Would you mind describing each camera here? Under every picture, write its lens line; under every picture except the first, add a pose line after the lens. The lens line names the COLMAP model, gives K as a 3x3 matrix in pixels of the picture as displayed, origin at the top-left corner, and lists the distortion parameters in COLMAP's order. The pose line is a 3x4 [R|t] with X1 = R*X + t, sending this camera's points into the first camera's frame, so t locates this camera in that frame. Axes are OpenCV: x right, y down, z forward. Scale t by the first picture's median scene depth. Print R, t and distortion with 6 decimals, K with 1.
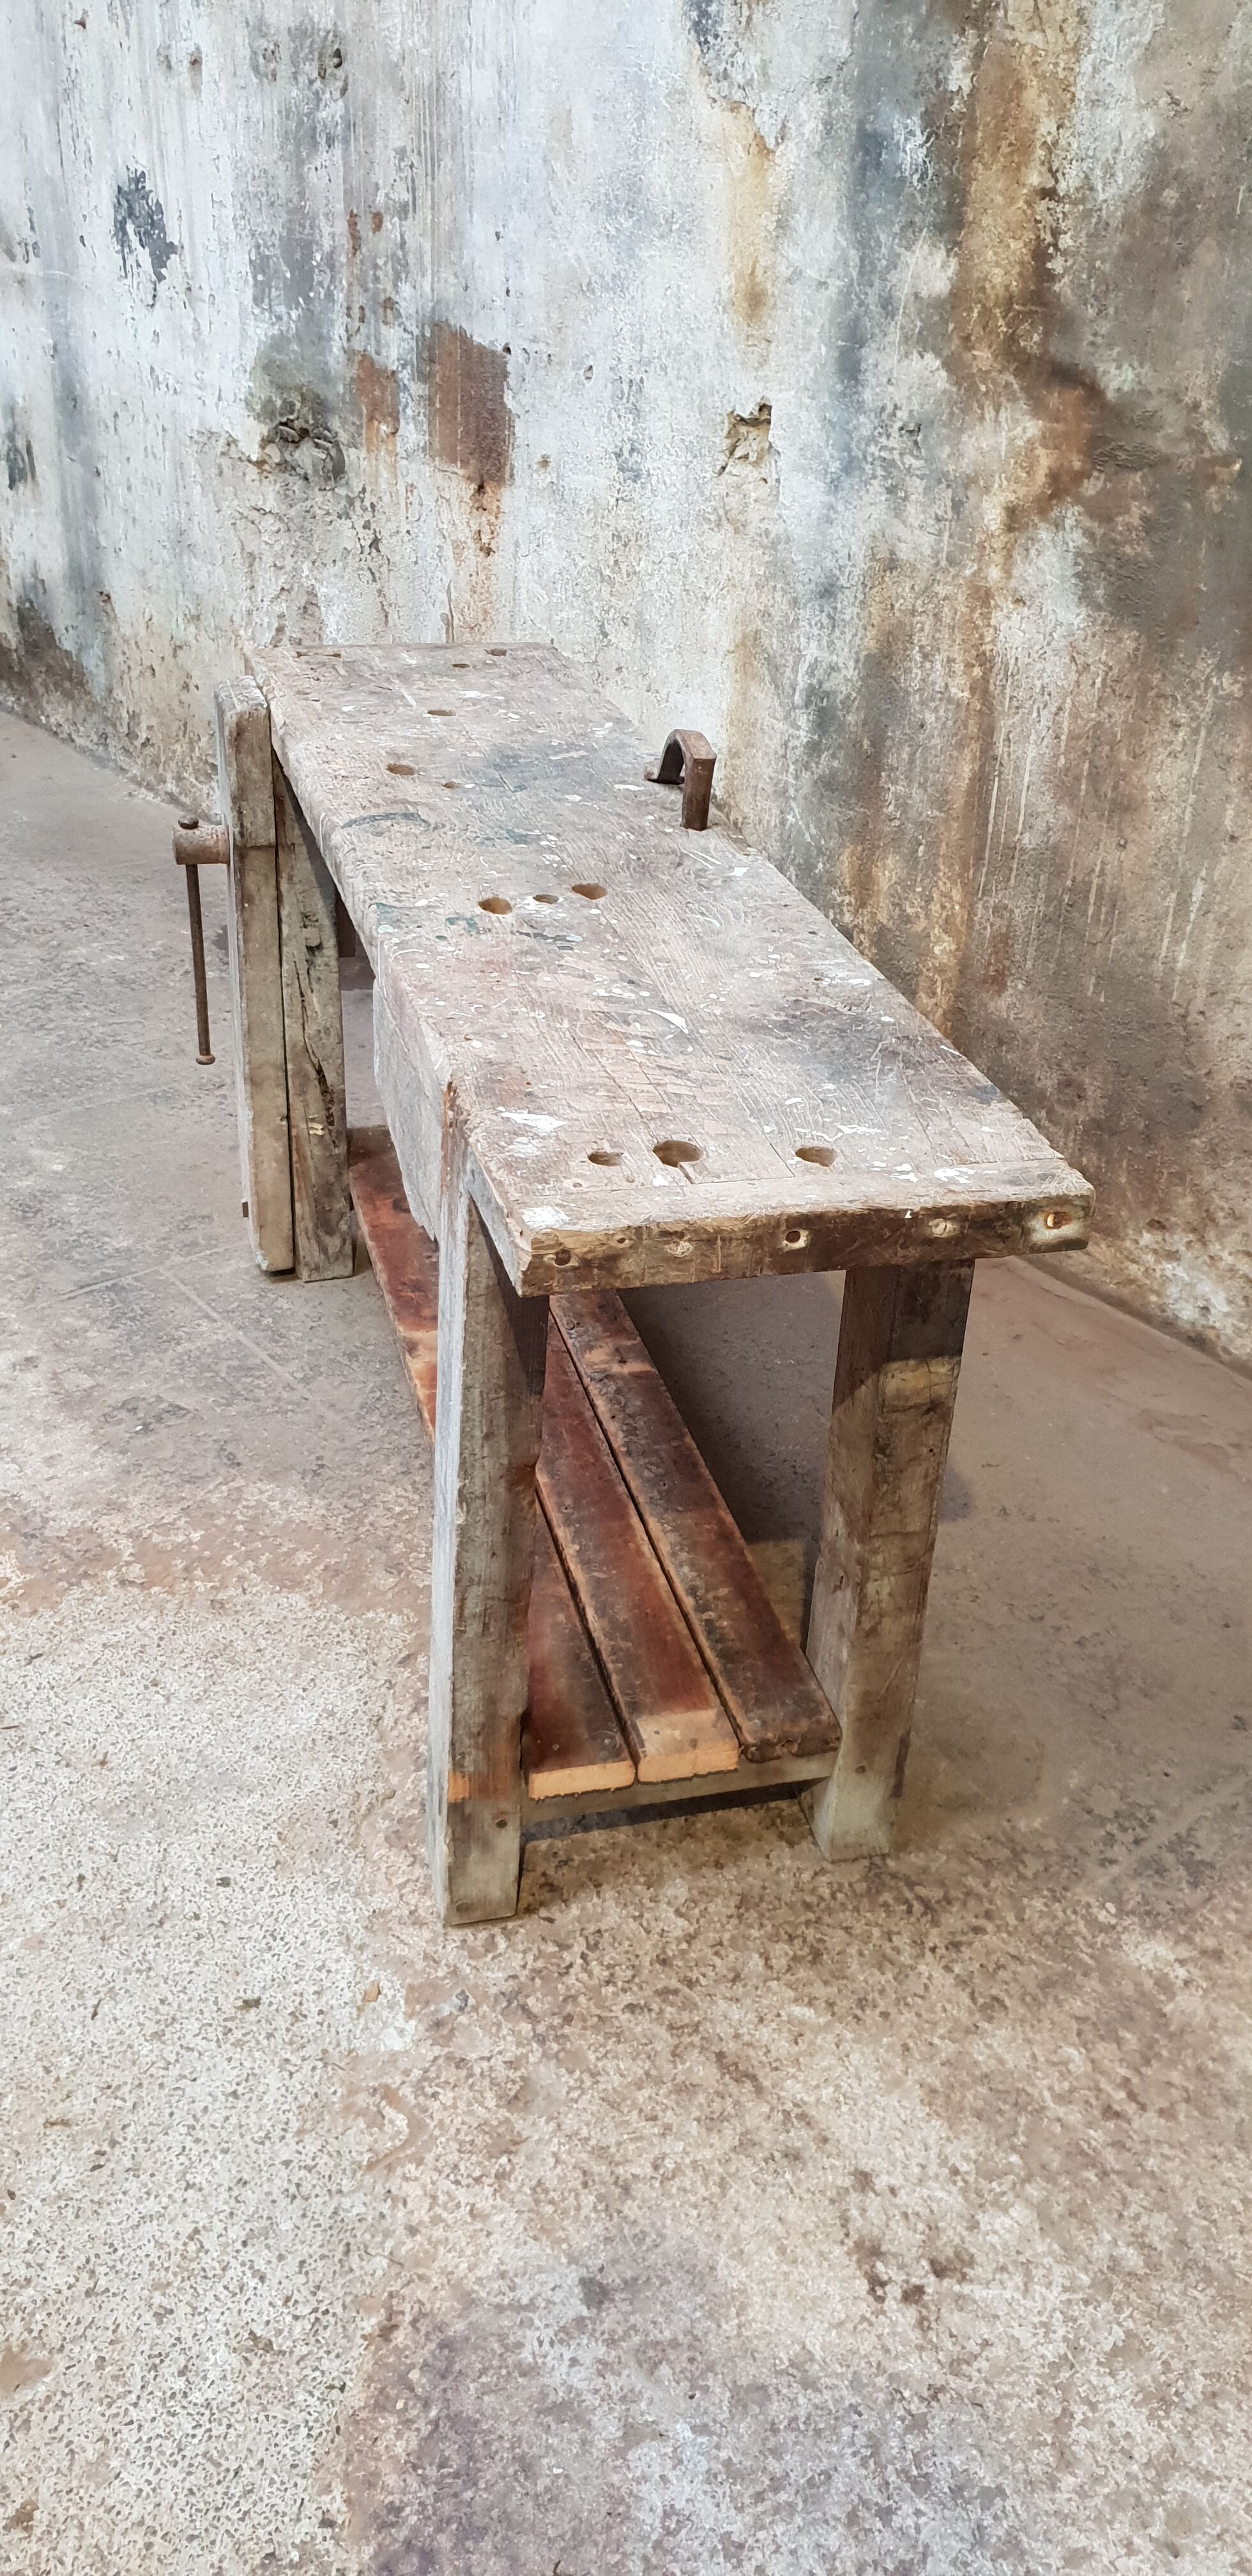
lens RADIAL K [[2024.6, 0, 630.2], [0, 2024.6, 1264.2], [0, 0, 1]] dist [0.016611, -0.018625]
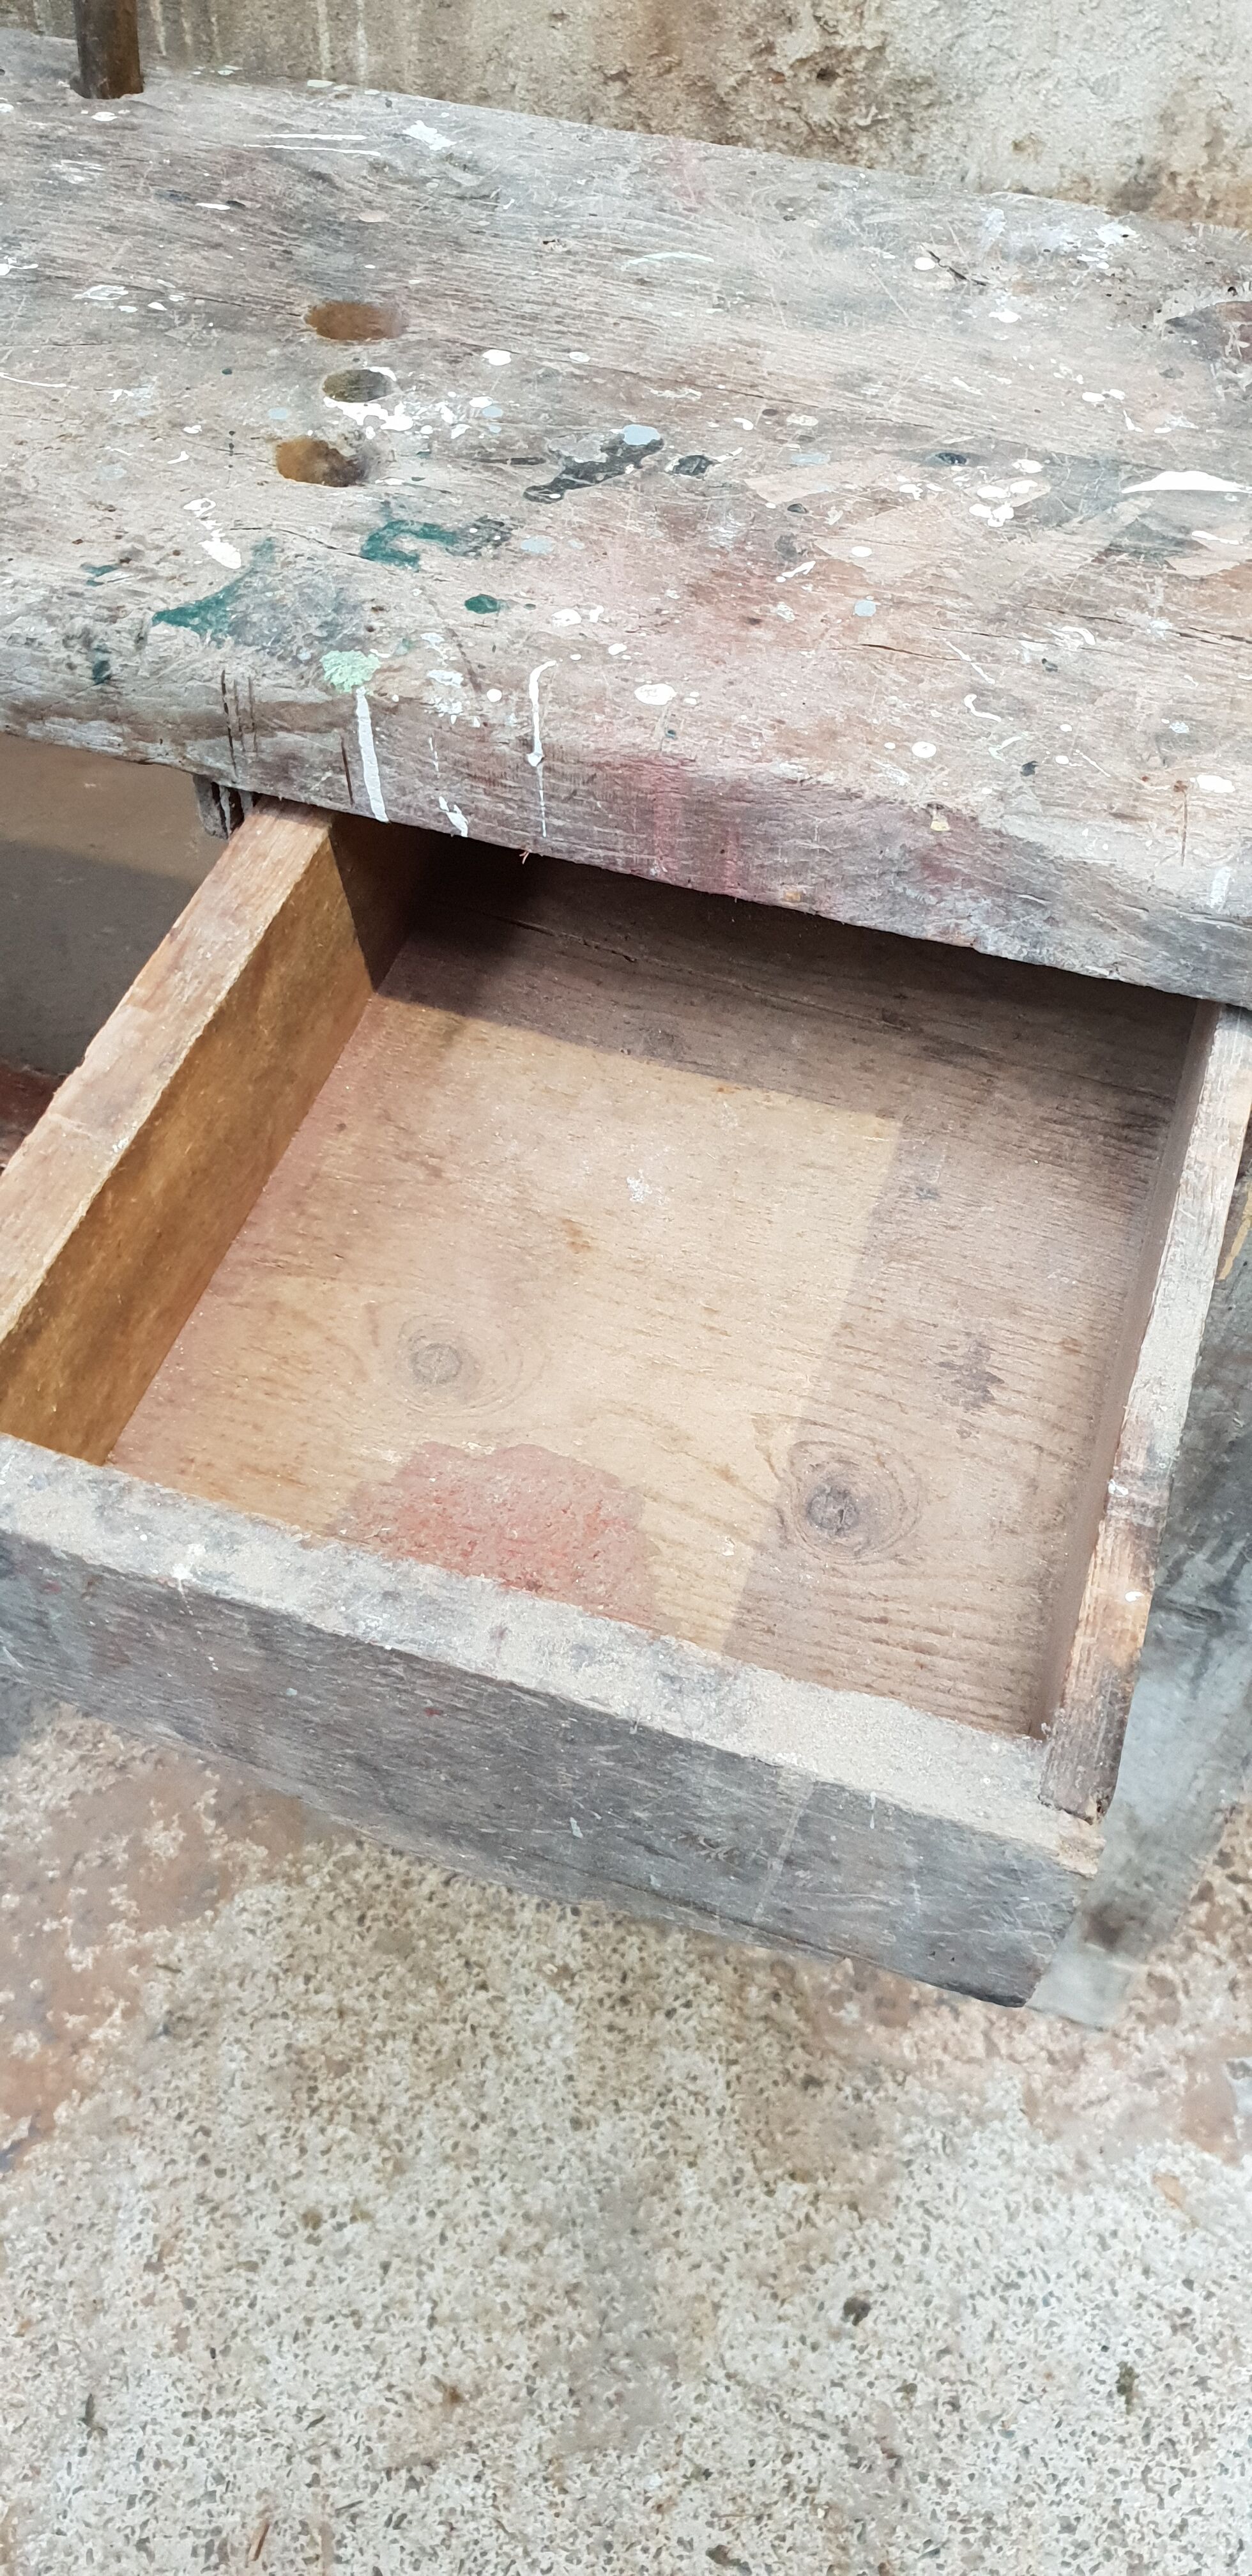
lens RADIAL K [[2024.6, 0, 648.9], [0, 2024.6, 1309.3], [0, 0, 1]] dist [0.016611, -0.018625]
pose [[0.536260, -0.681754, 0.497631, -0.246261], [0.412015, 0.725995, 0.550613, -0.184149], [-0.736660, -0.090240, 0.670215, 0.518883]]
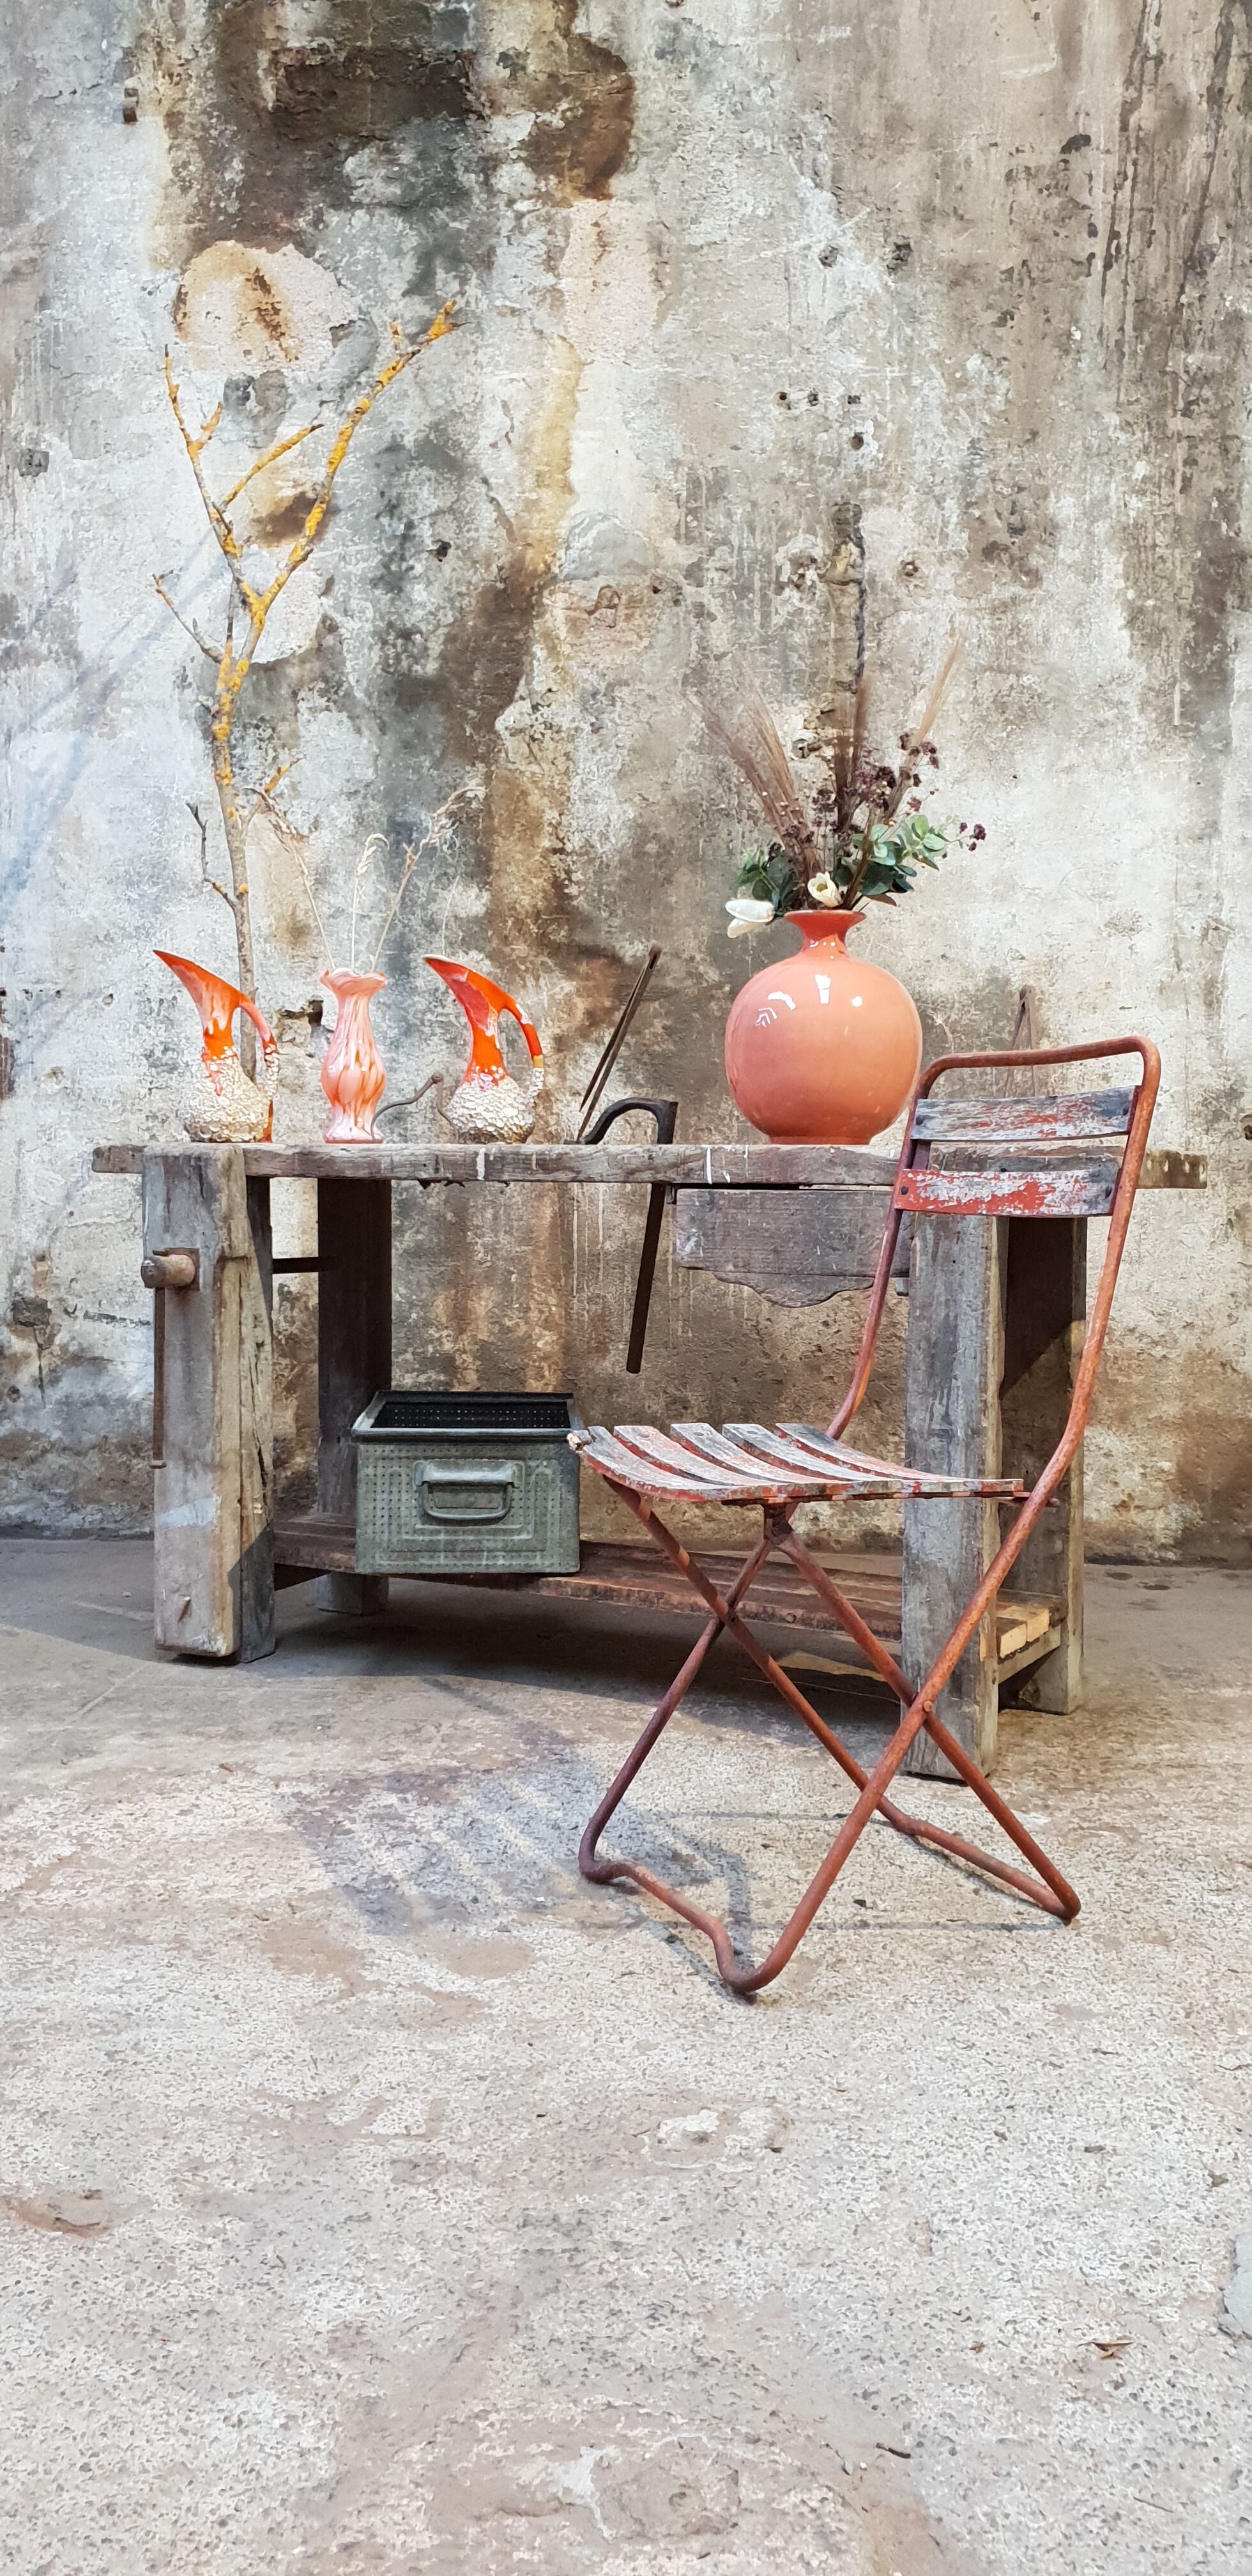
lens RADIAL K [[2024.6, 0, 664.7], [0, 2024.6, 1288.9], [0, 0, 1]] dist [0.016611, -0.018625]
pose [[0.687673, -0.077955, 0.721823, -0.902632], [0.371710, 0.891833, -0.257809, 0.225090], [-0.623648, 0.445597, 0.642266, 0.064920]]
